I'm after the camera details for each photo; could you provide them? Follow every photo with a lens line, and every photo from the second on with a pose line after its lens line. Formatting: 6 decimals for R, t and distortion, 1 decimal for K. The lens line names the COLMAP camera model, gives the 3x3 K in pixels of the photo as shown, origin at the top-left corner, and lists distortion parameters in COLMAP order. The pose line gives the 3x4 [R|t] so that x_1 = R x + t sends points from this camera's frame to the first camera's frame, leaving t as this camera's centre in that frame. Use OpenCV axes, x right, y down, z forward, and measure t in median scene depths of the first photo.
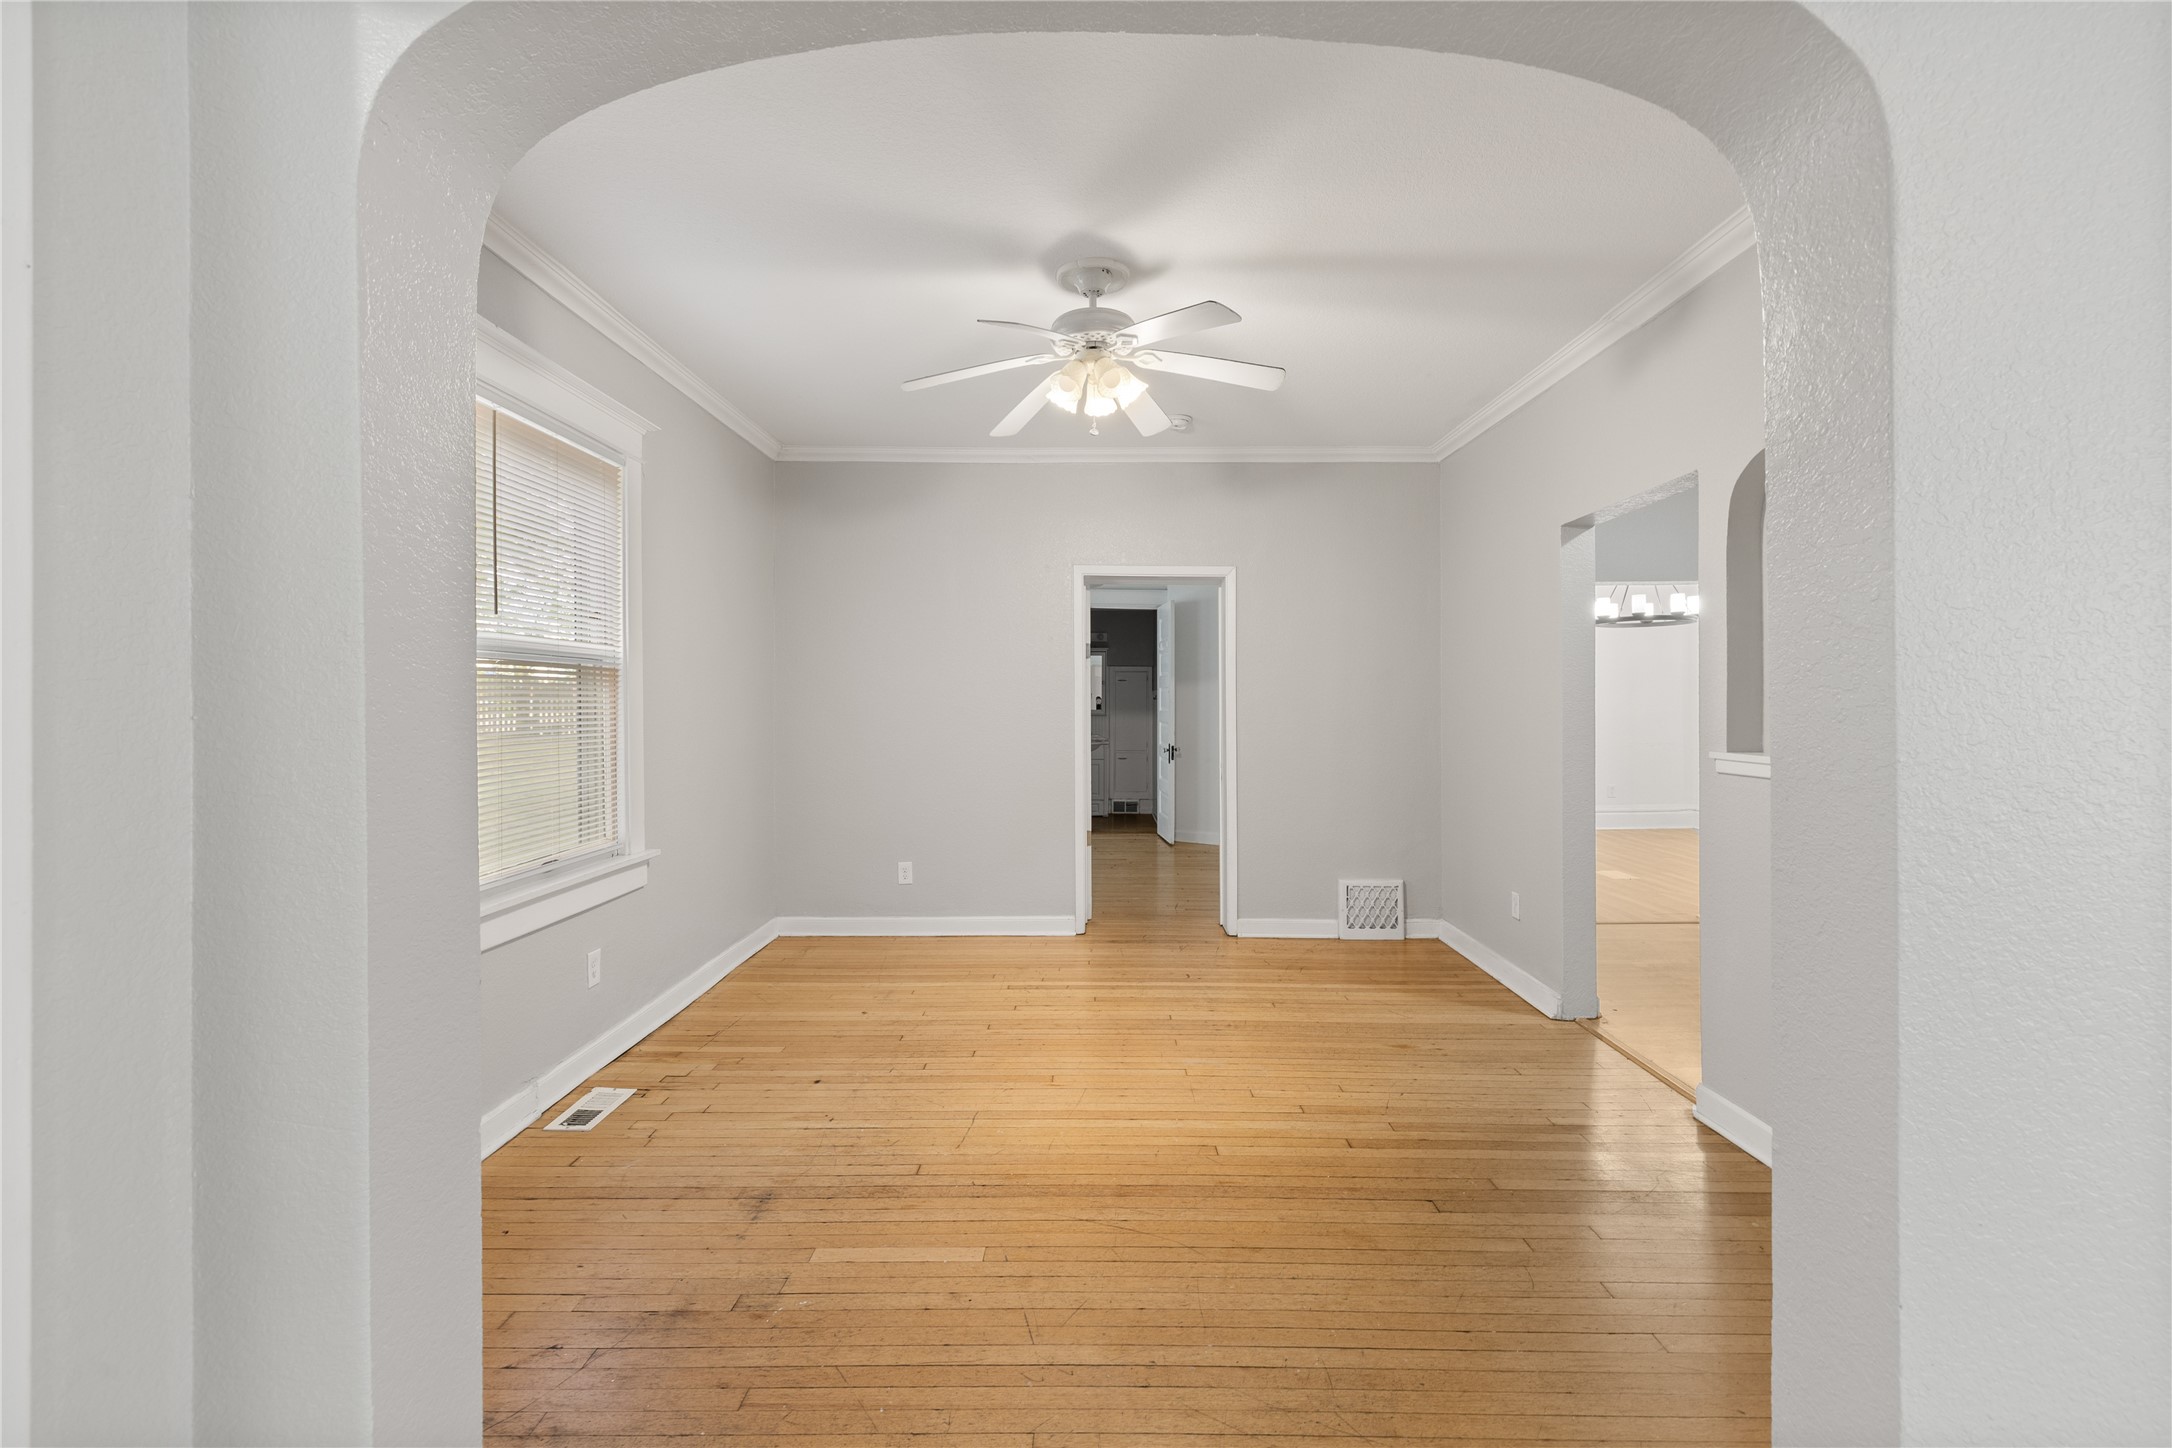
lens RADIAL K [[918.3, 0, 1088.6], [0, 918.3, 720.4], [0, 0, 1]] dist [0.003110, -0.000458]
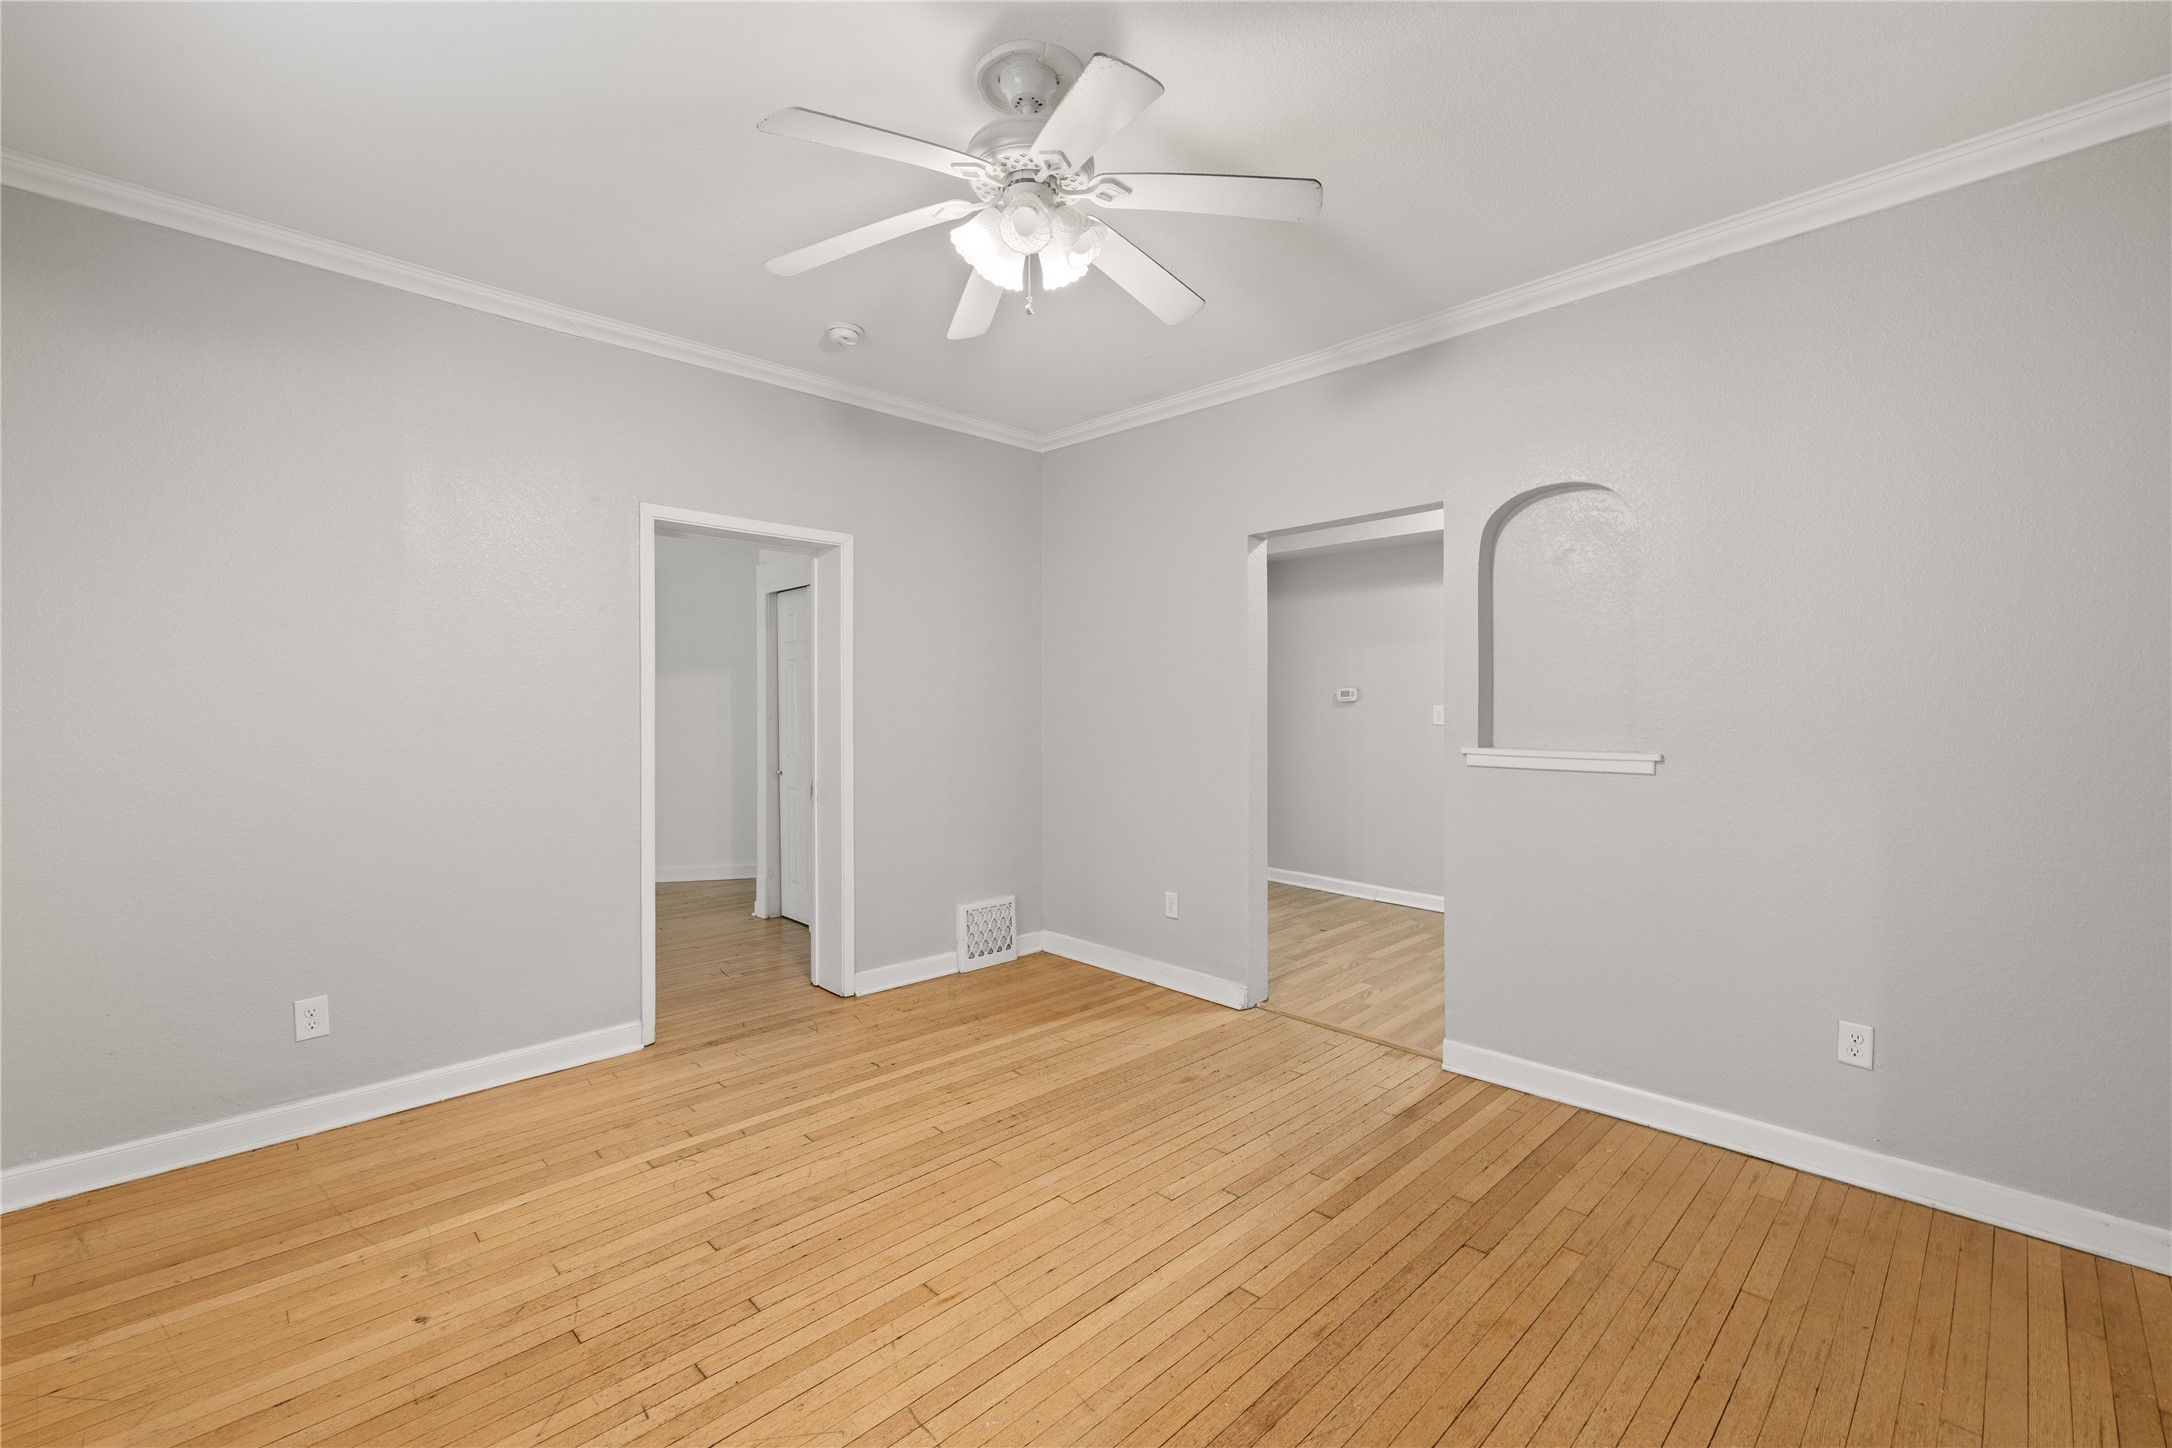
lens RADIAL K [[918.3, 0, 1085.9], [0, 918.3, 708.3], [0, 0, 1]] dist [0.003110, -0.000458]
pose [[0.706928, -0.003202, 0.707278, -0.318044], [0.012315, 0.999894, -0.007782, -0.008379], [-0.707178, 0.014212, 0.706893, 0.352313]]
